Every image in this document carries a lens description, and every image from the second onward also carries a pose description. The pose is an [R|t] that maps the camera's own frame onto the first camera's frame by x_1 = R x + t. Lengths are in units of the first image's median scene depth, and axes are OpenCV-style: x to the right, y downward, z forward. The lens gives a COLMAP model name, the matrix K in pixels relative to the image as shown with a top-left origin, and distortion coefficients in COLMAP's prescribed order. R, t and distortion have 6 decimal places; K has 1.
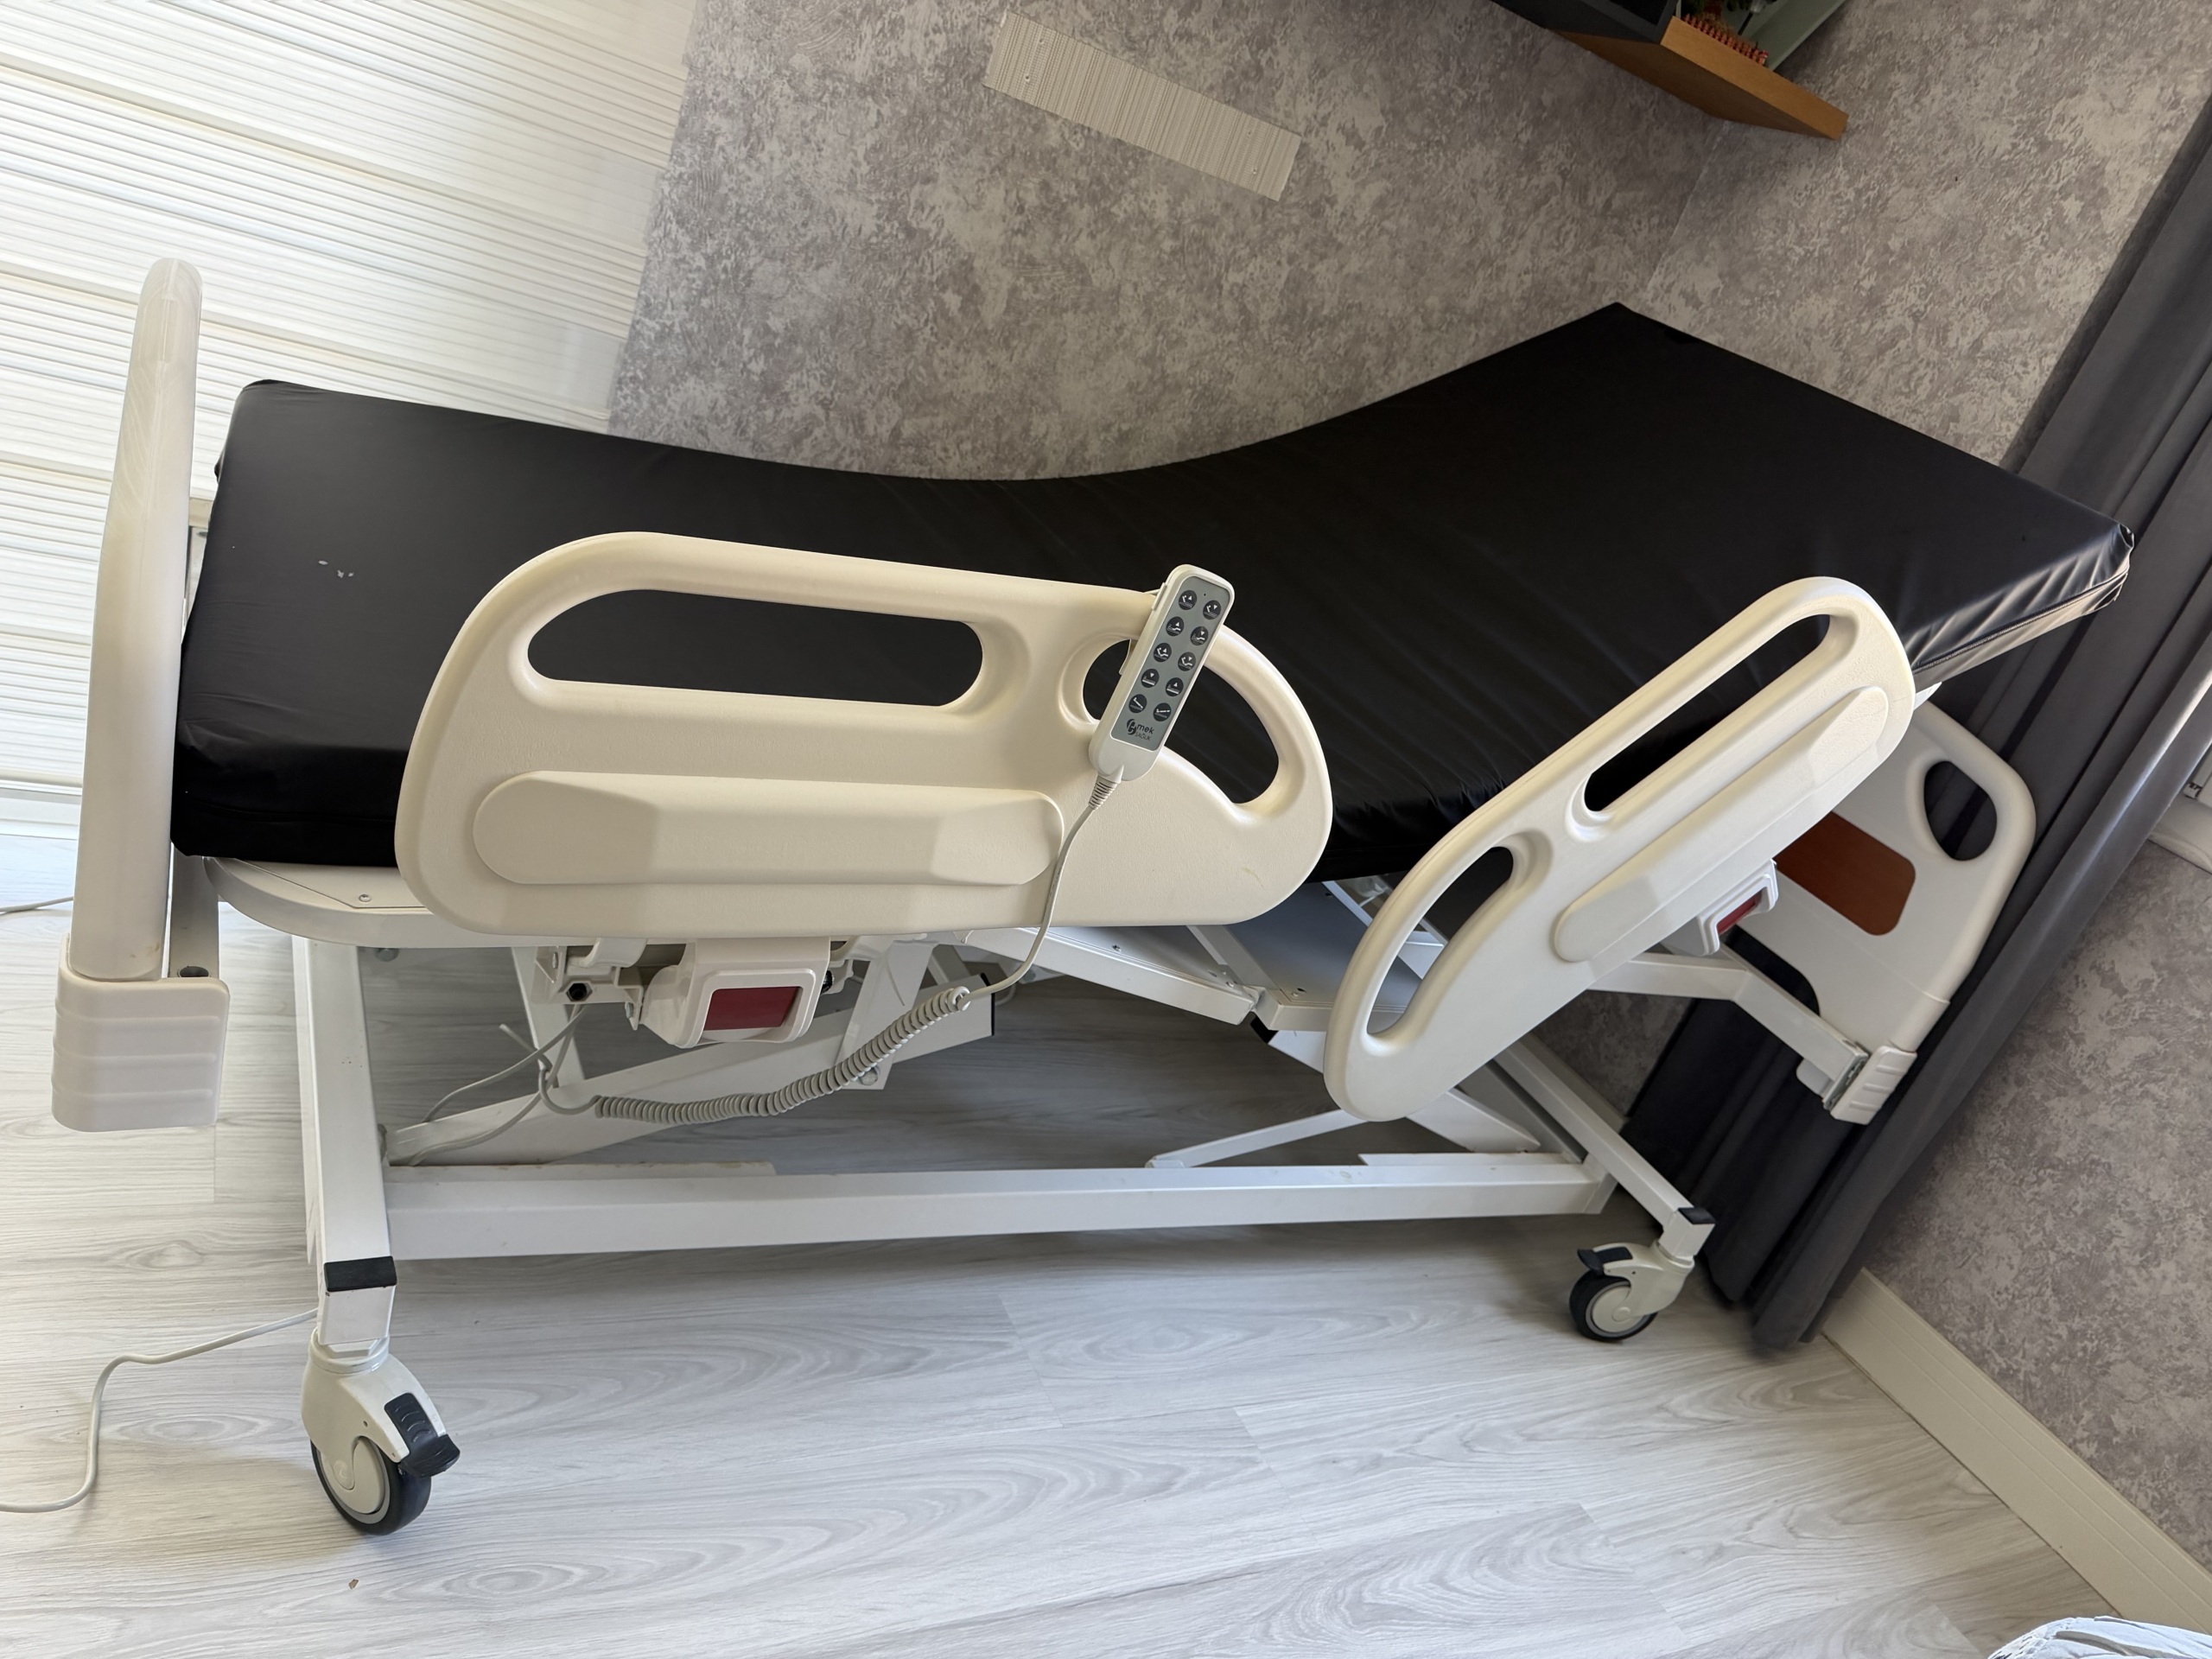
lens RADIAL K [[1554.4, 0, 1110.8], [0, 1554.4, 841.5], [0, 0, 1]] dist [0.010657, -0.021995]
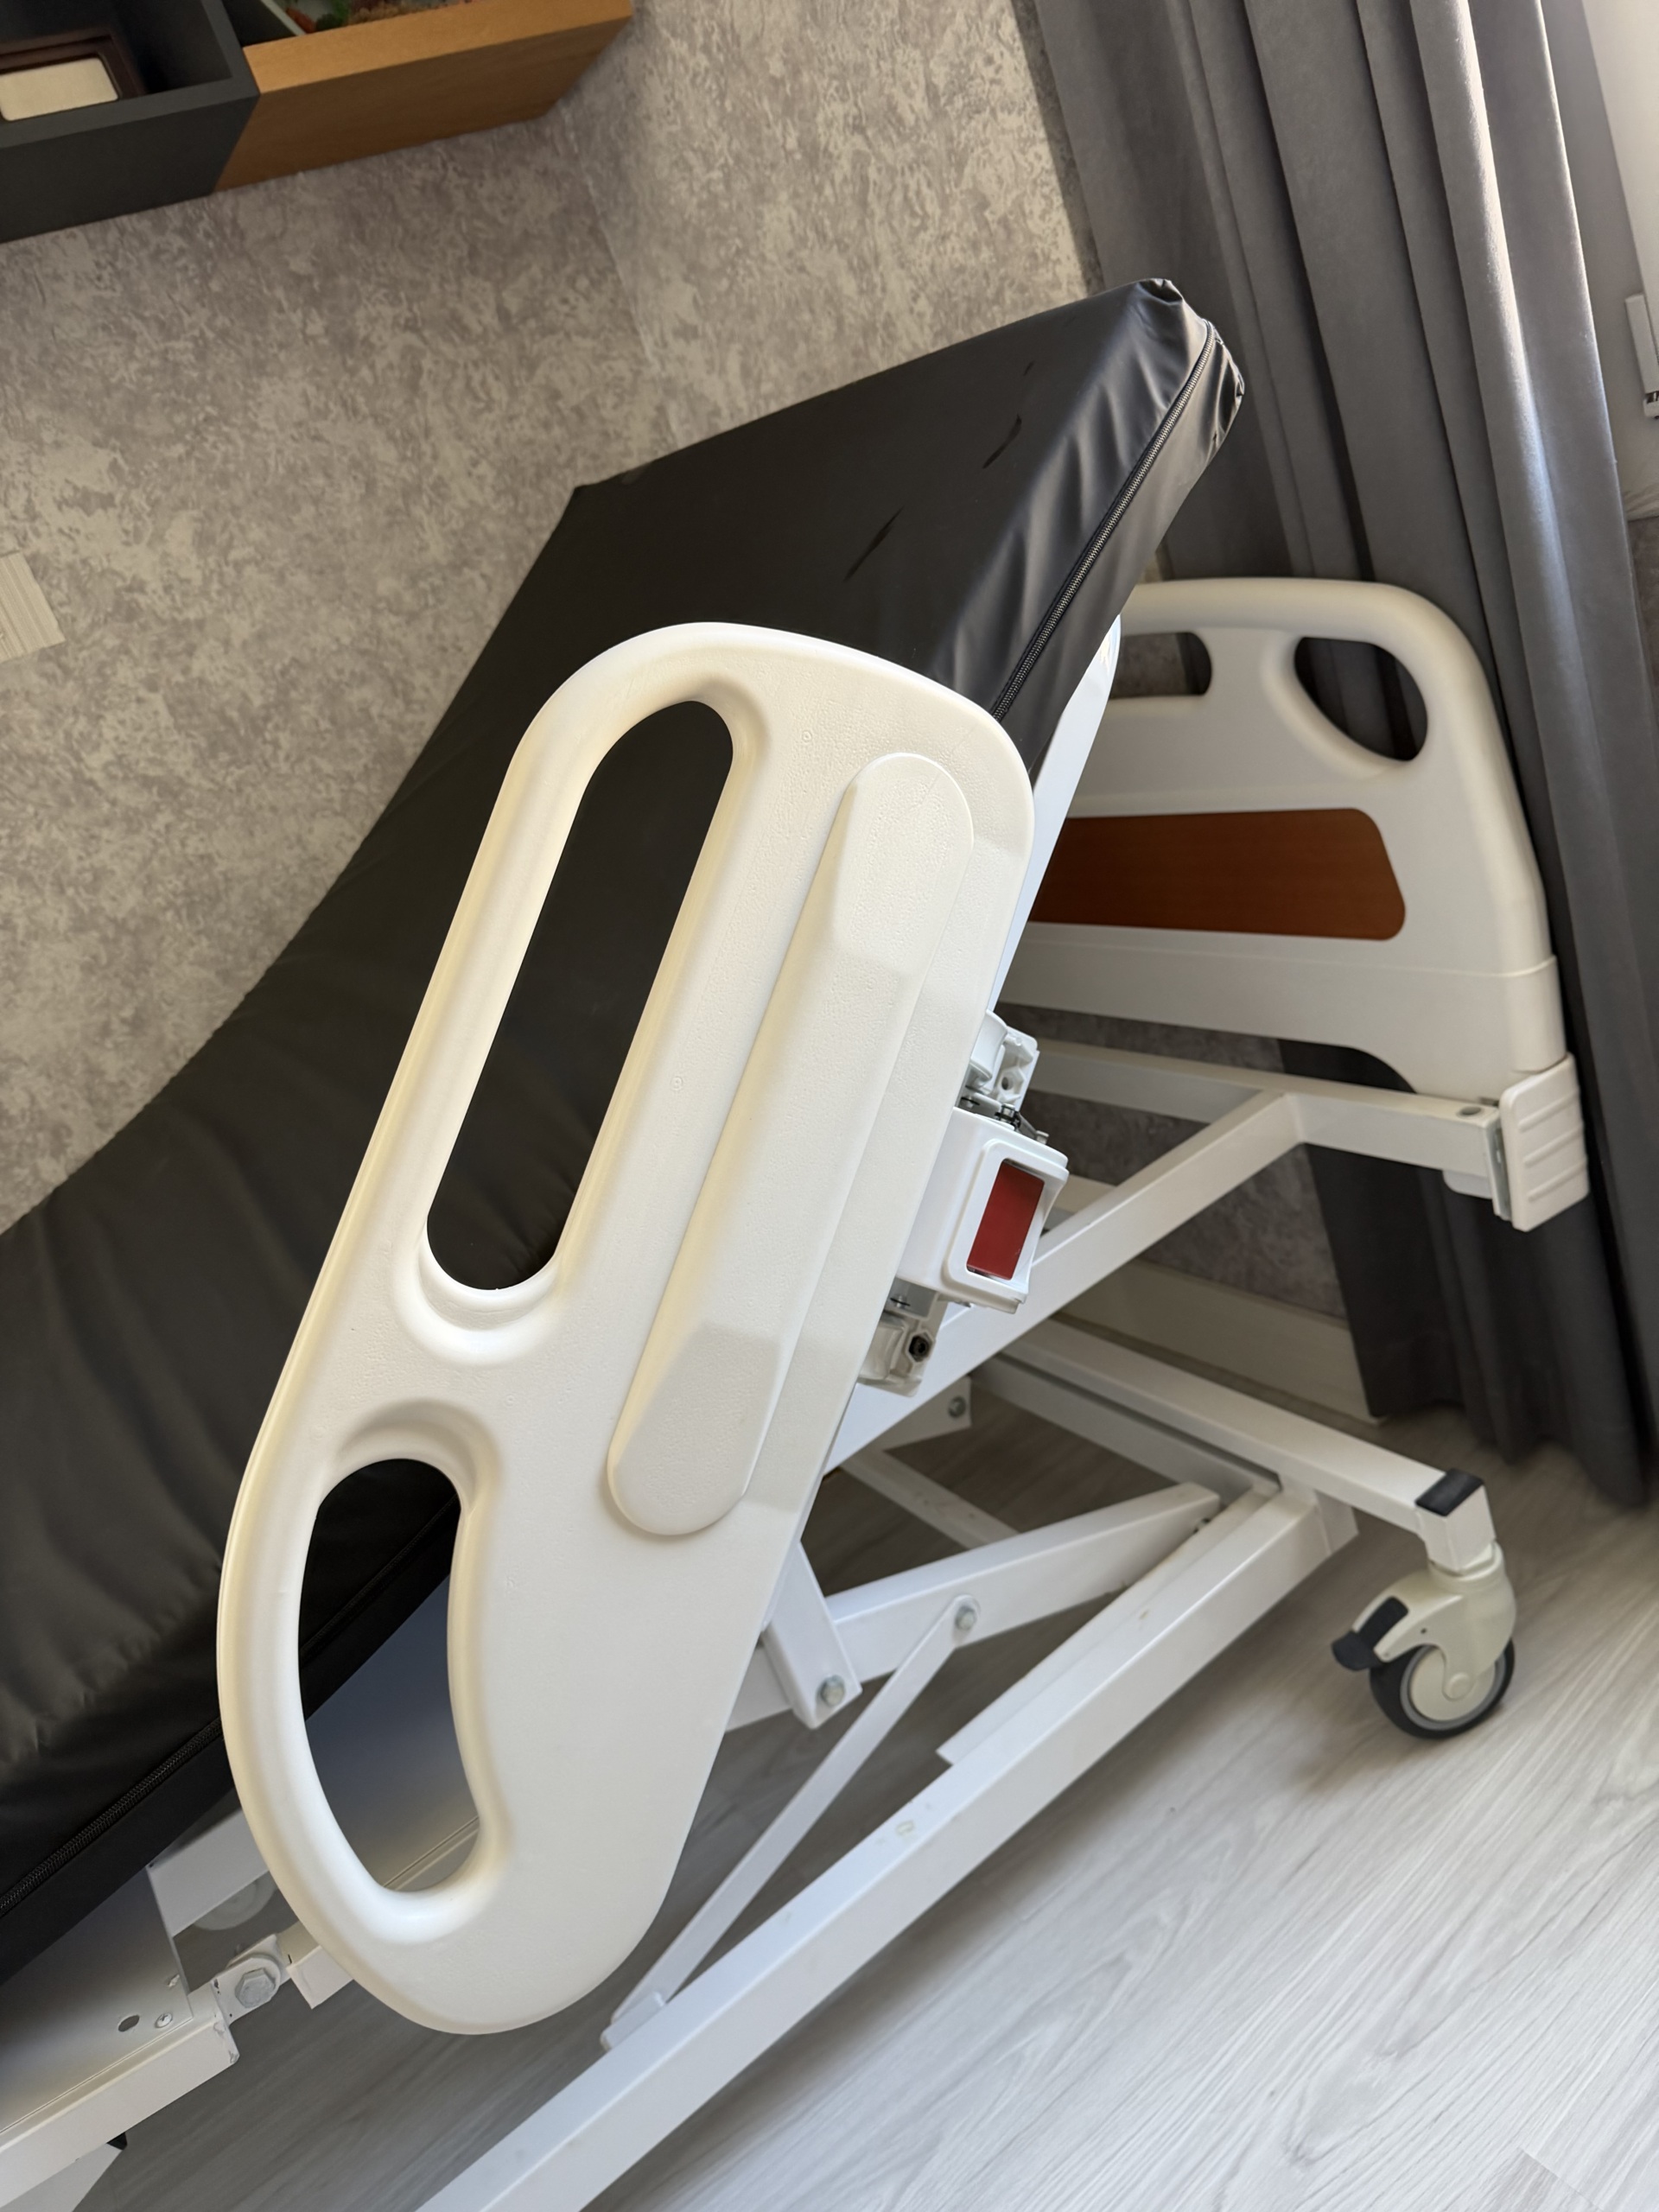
lens RADIAL K [[1554.4, 0, 854.5], [0, 1554.4, 1111.5], [0, 0, 1]] dist [0.010657, -0.021995]
pose [[0.772631, -0.623929, -0.117273, 0.358832], [0.620641, 0.781204, -0.067269, 0.024070], [0.133585, -0.020811, 0.990819, 0.376531]]
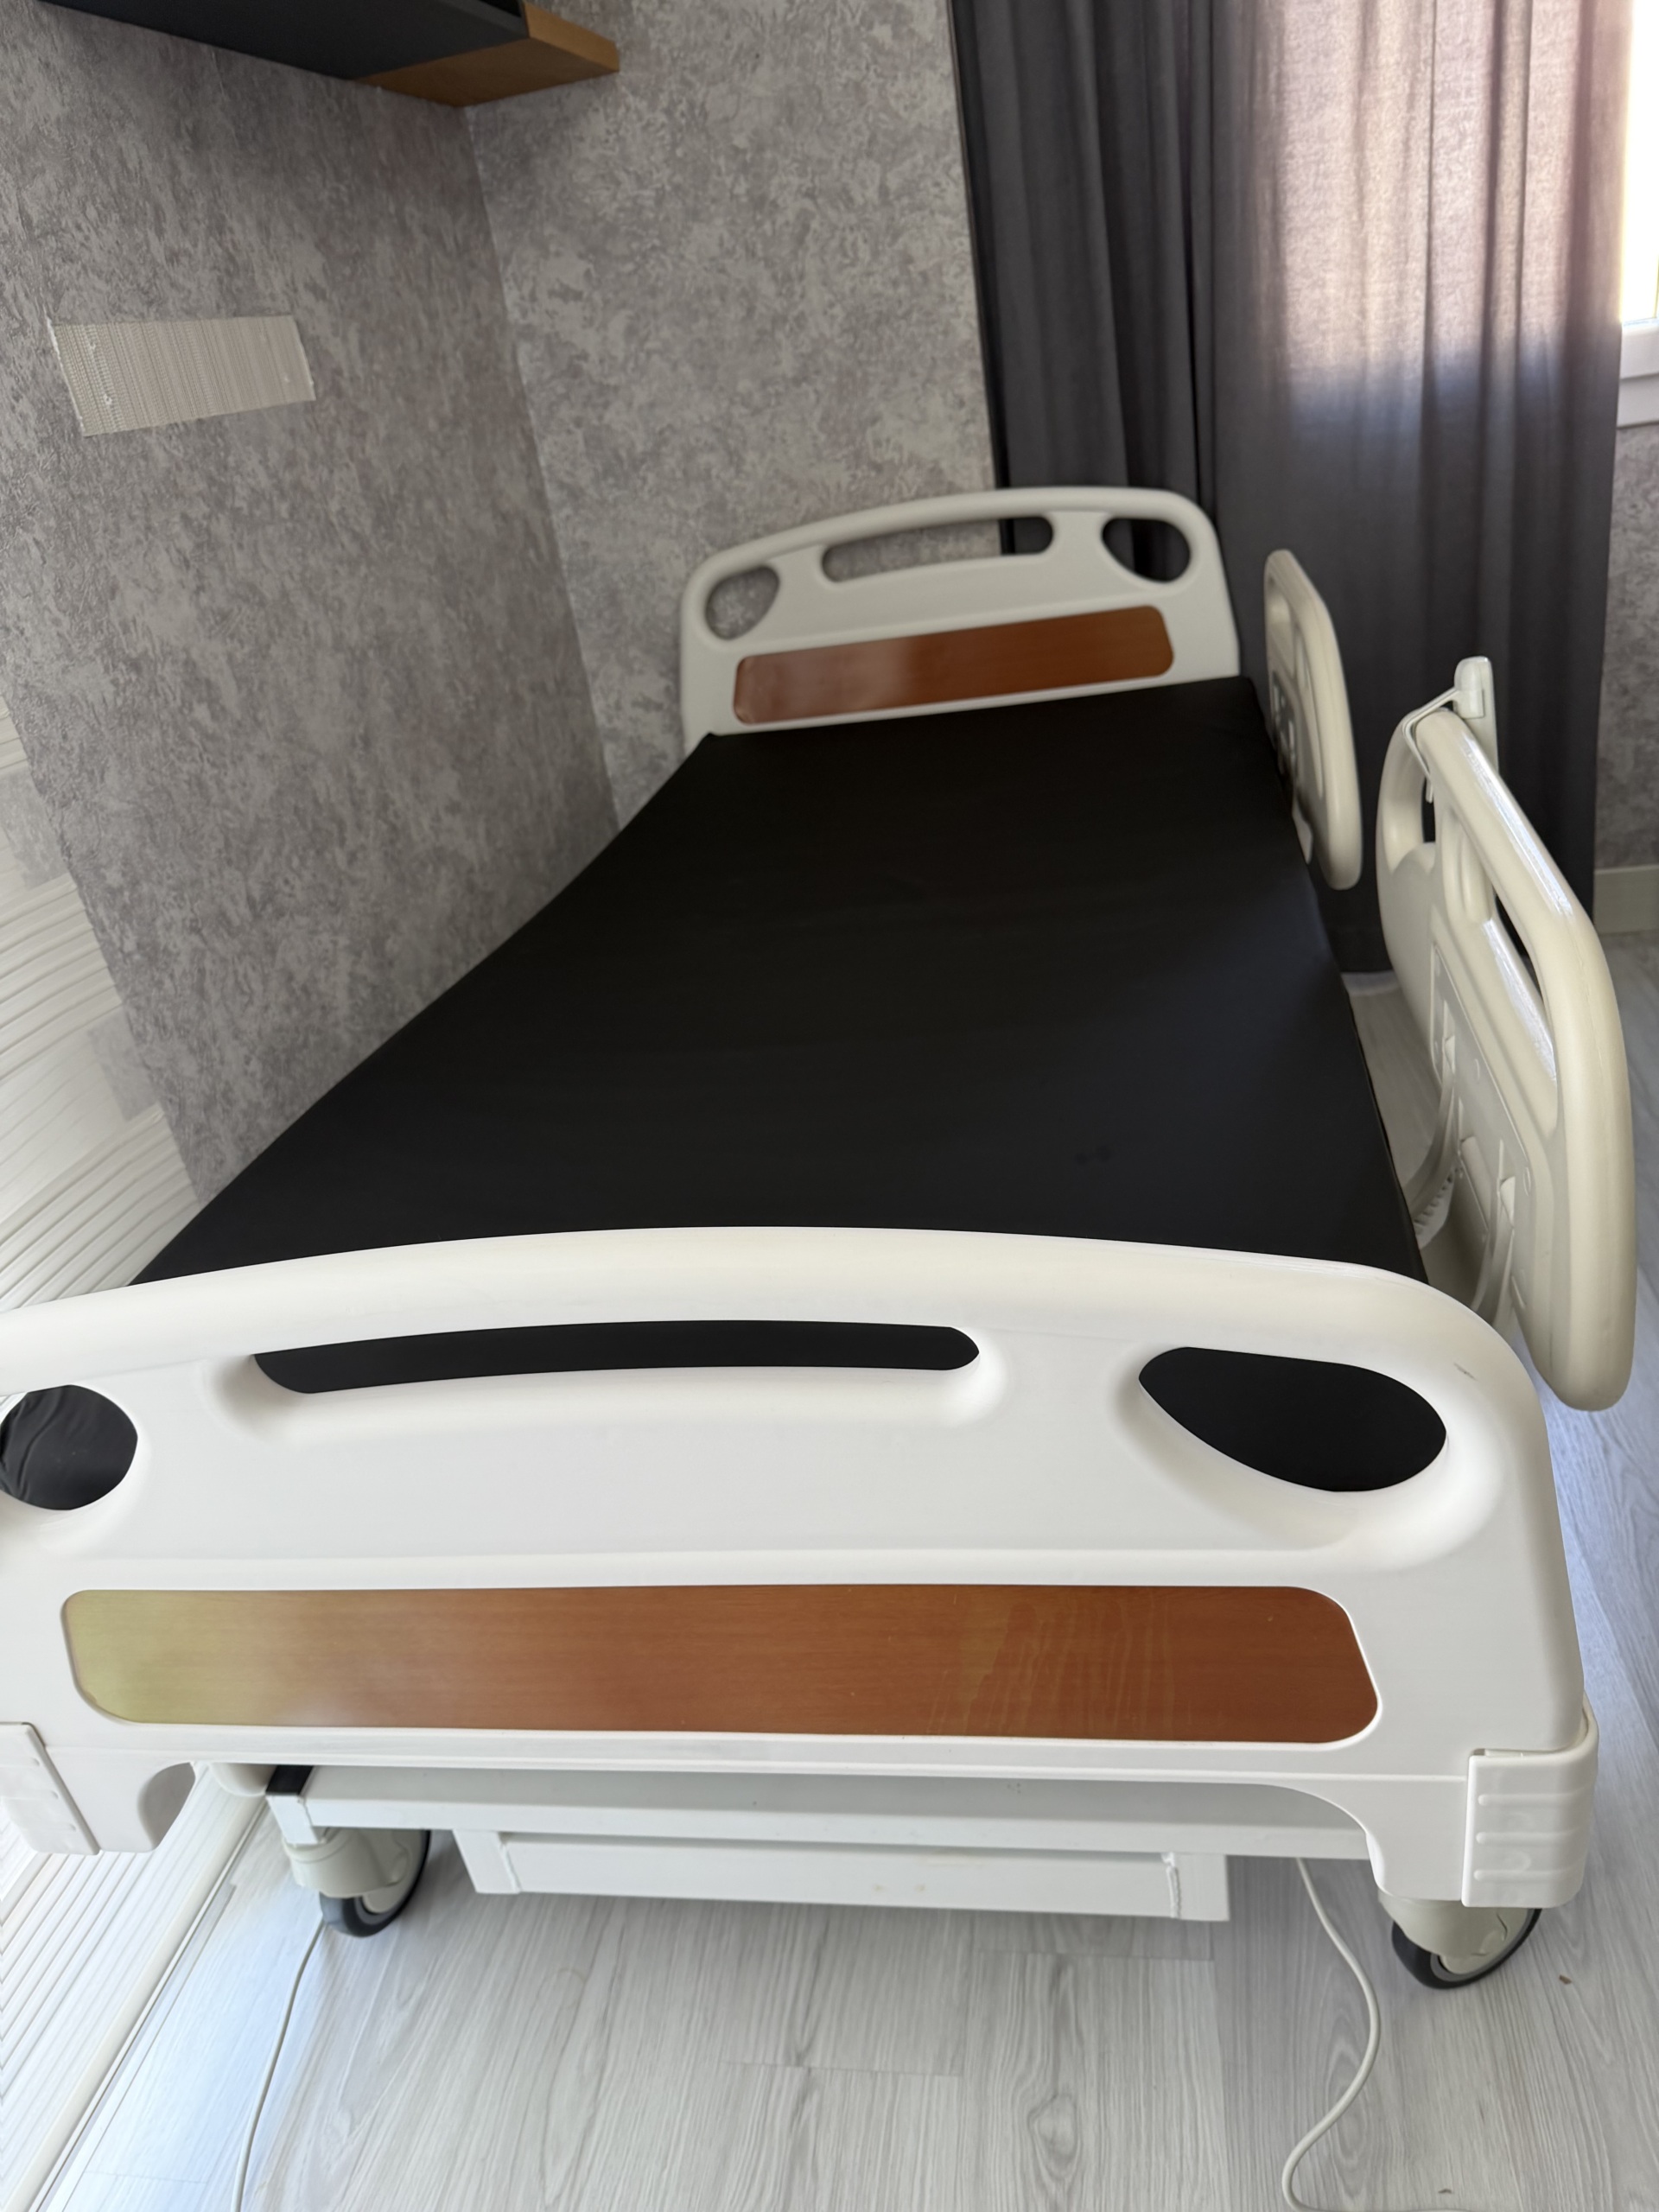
lens RADIAL K [[1554.4, 0, 814.7], [0, 1554.4, 1123.5], [0, 0, 1]] dist [0.010657, -0.021995]
pose [[0.493197, -0.716745, 0.492983, -0.474243], [0.629690, 0.685141, 0.366159, -0.307982], [-0.600206, 0.129838, 0.789237, 0.266649]]
